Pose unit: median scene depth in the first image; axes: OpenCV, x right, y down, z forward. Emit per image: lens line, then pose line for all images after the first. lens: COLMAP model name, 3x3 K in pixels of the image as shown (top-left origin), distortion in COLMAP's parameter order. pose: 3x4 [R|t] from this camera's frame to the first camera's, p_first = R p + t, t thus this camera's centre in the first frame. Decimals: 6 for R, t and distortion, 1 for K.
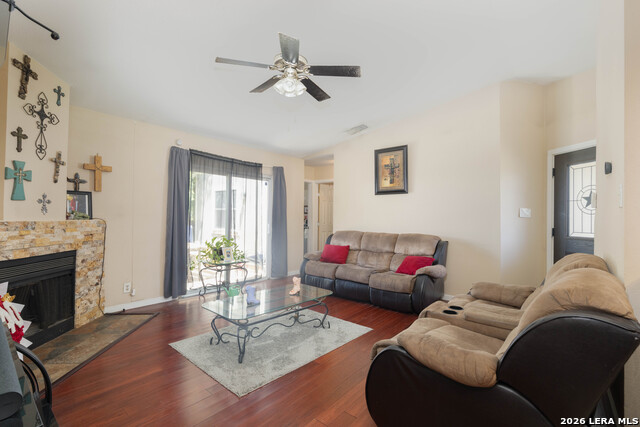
lens RADIAL K [[291.2, 0, 323.2], [0, 291.2, 214.8], [0, 0, 1]] dist [-0.006560, 0.001137]
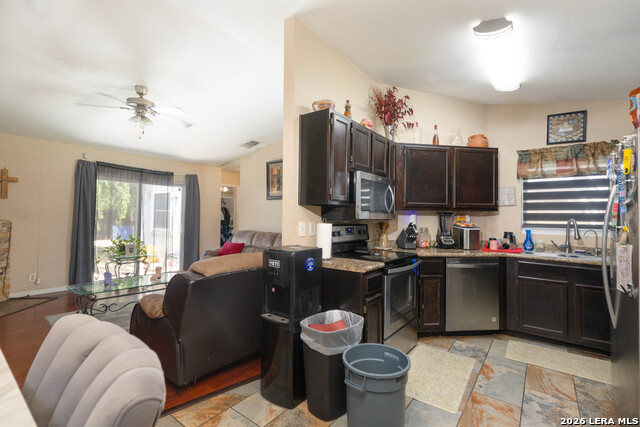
lens RADIAL K [[291.2, 0, 321.1], [0, 291.2, 211.2], [0, 0, 1]] dist [-0.006560, 0.001137]
pose [[0.999044, 0.002906, 0.043624, 0.437113], [-0.002482, 0.999949, -0.009765, -0.013983], [-0.043650, 0.009647, 0.999000, -0.239919]]
